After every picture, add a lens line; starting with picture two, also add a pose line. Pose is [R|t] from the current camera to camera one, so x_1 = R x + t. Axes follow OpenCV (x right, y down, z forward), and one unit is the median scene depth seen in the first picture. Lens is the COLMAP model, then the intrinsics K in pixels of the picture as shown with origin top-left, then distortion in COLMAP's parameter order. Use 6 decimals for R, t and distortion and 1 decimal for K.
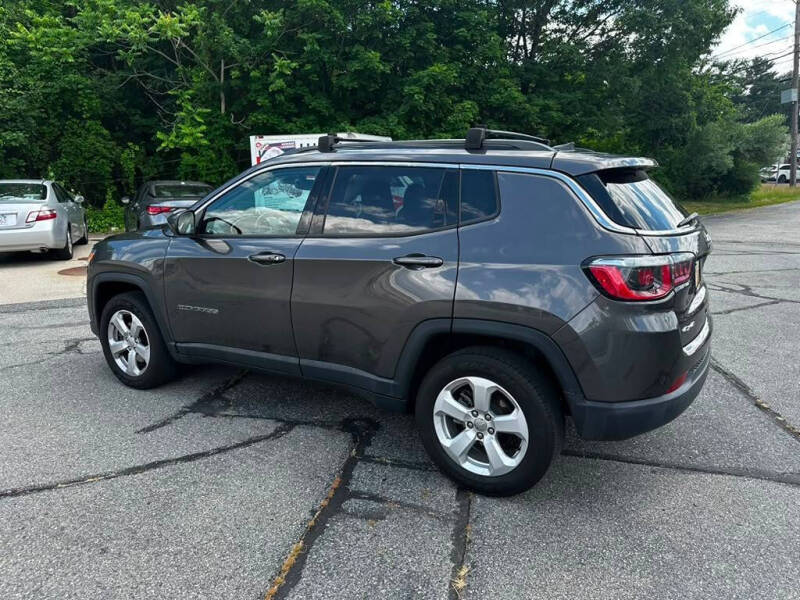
lens RADIAL K [[566.5, 0, 397.7], [0, 566.5, 296.9], [0, 0, 1]] dist [0.020000, -0.032440]
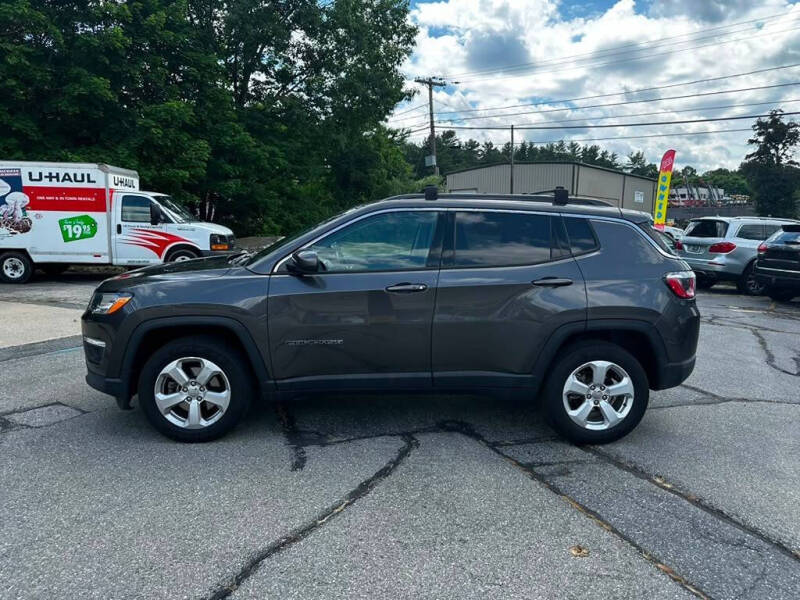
lens RADIAL K [[566.5, 0, 405.9], [0, 566.5, 297.3], [0, 0, 1]] dist [0.020000, -0.032440]
pose [[0.825057, -0.051783, 0.562672, -0.185587], [0.091108, 0.994954, -0.042027, -0.000225], [-0.557656, 0.085939, 0.825611, 0.012039]]
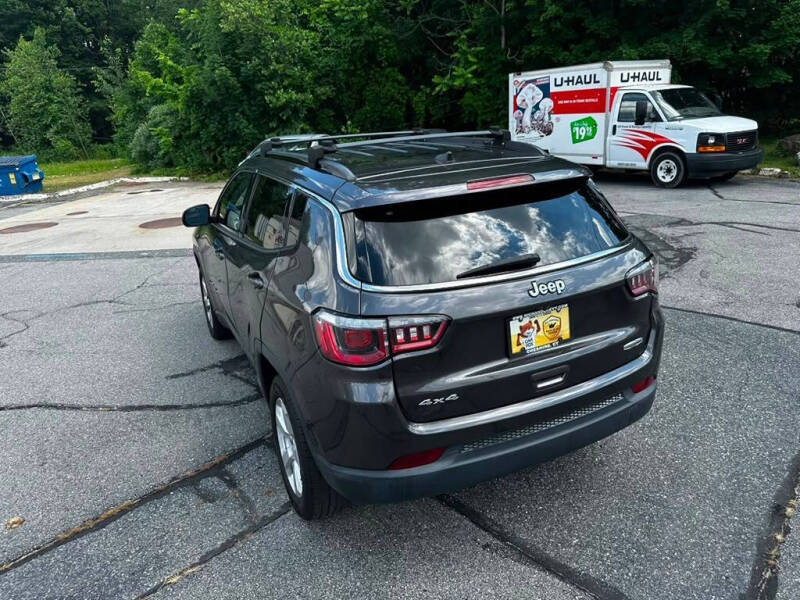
lens RADIAL K [[566.5, 0, 398.1], [0, 566.5, 300.8], [0, 0, 1]] dist [0.020000, -0.032440]
pose [[0.838182, 0.126434, -0.530533, 0.146164], [-0.054013, 0.987219, 0.149935, -0.035531], [0.542709, -0.097017, 0.834299, 0.048077]]
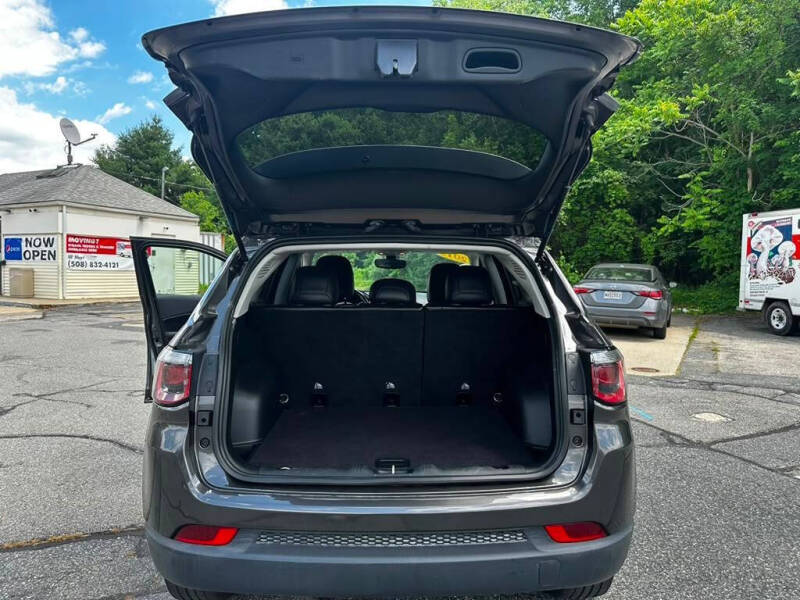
lens RADIAL K [[566.5, 0, 402.8], [0, 566.5, 295.4], [0, 0, 1]] dist [0.020000, -0.032440]
pose [[0.539284, 0.057721, -0.840143, 0.196609], [-0.181178, 0.982238, -0.048814, -0.025424], [0.822403, 0.178540, 0.540163, 0.125716]]
